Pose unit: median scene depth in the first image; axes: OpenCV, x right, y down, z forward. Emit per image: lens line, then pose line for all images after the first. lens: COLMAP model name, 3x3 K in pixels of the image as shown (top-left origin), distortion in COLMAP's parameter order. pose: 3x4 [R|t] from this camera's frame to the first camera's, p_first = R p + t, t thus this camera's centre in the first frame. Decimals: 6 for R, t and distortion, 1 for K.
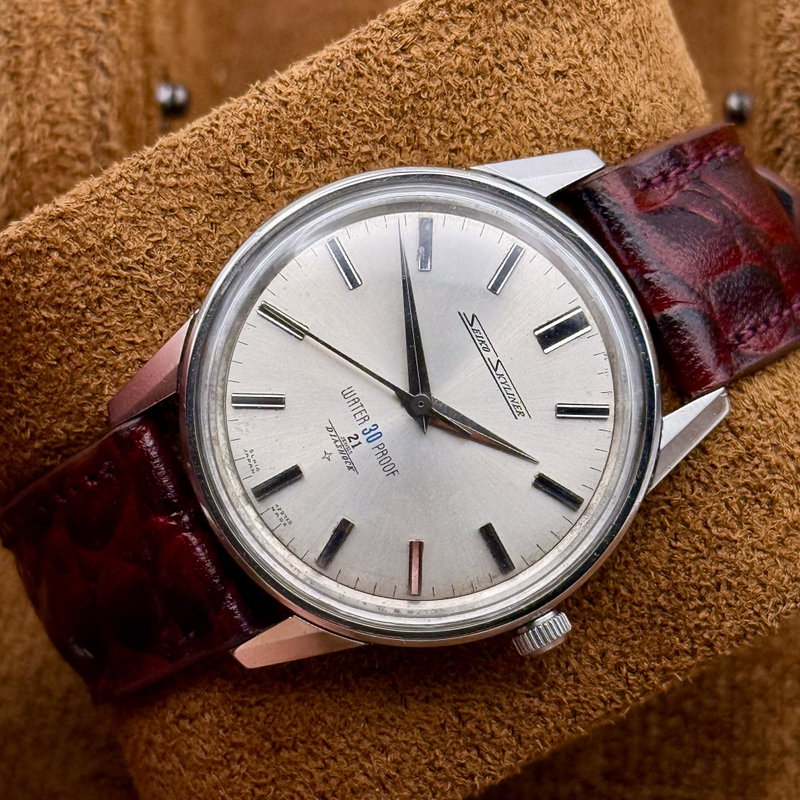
lens RADIAL K [[3015.3, 0, 387.4], [0, 3015.3, 431.2], [0, 0, 1]] dist [0.085430, 1.832391]
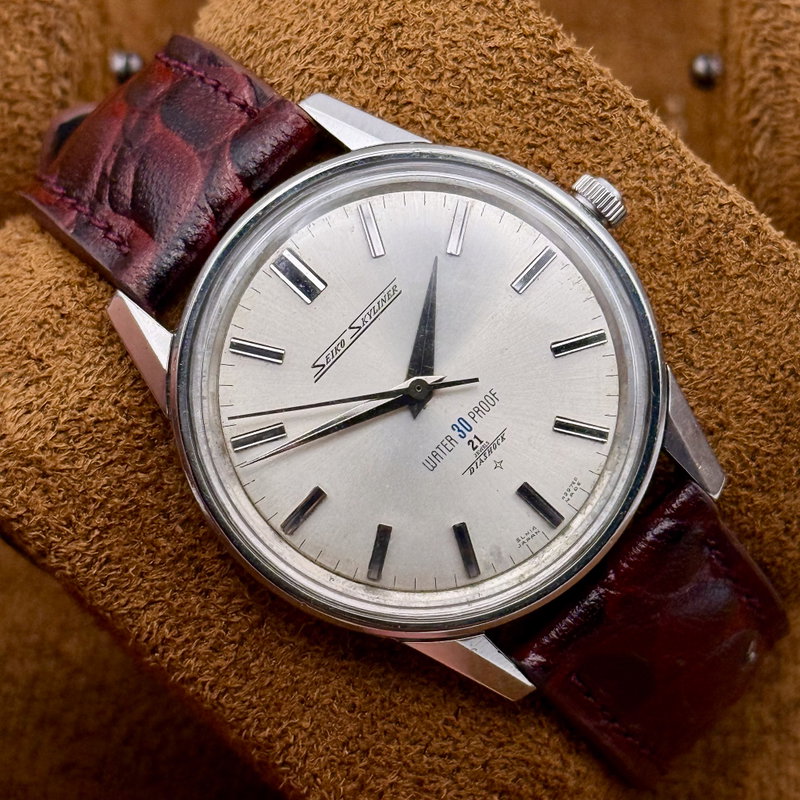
lens RADIAL K [[3015.3, 0, 387.4], [0, 3015.3, 431.2], [0, 0, 1]] dist [0.085430, 1.832391]
pose [[-0.311557, -0.949551, 0.035843, -0.032568], [0.948709, -0.308705, 0.068213, -0.086332], [-0.053707, 0.055257, 0.997027, 0.032782]]
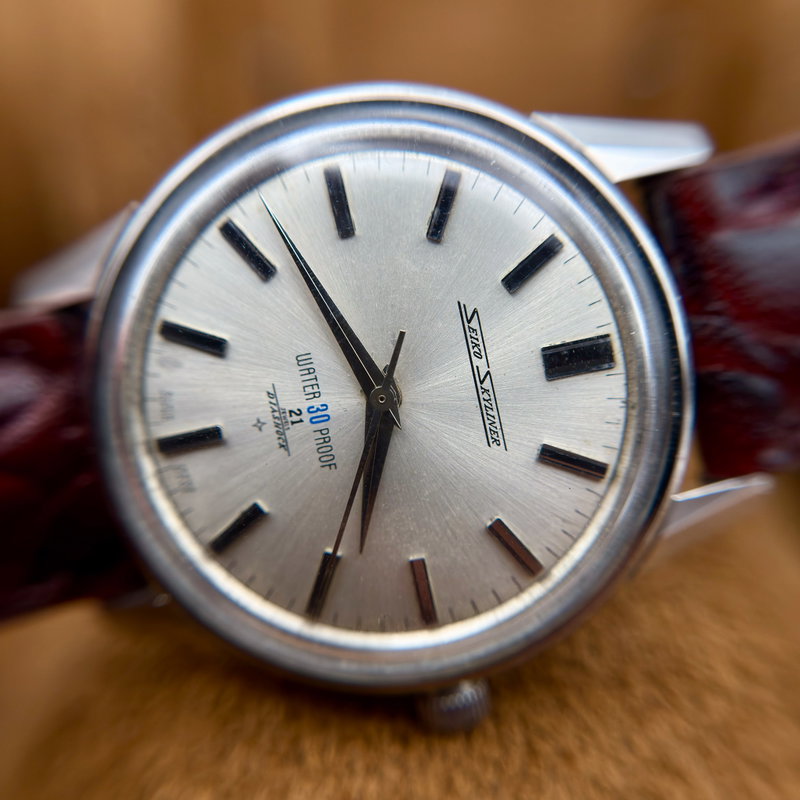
lens RADIAL K [[856.2, 0, 389.9], [0, 856.2, 399.1], [0, 0, 1]] dist [0.642125, 0.001822]
pose [[0.958832, 0.280289, -0.045591, 0.023226], [-0.273936, 0.955251, 0.111600, -0.034663], [0.074831, -0.094517, 0.992707, 0.744110]]
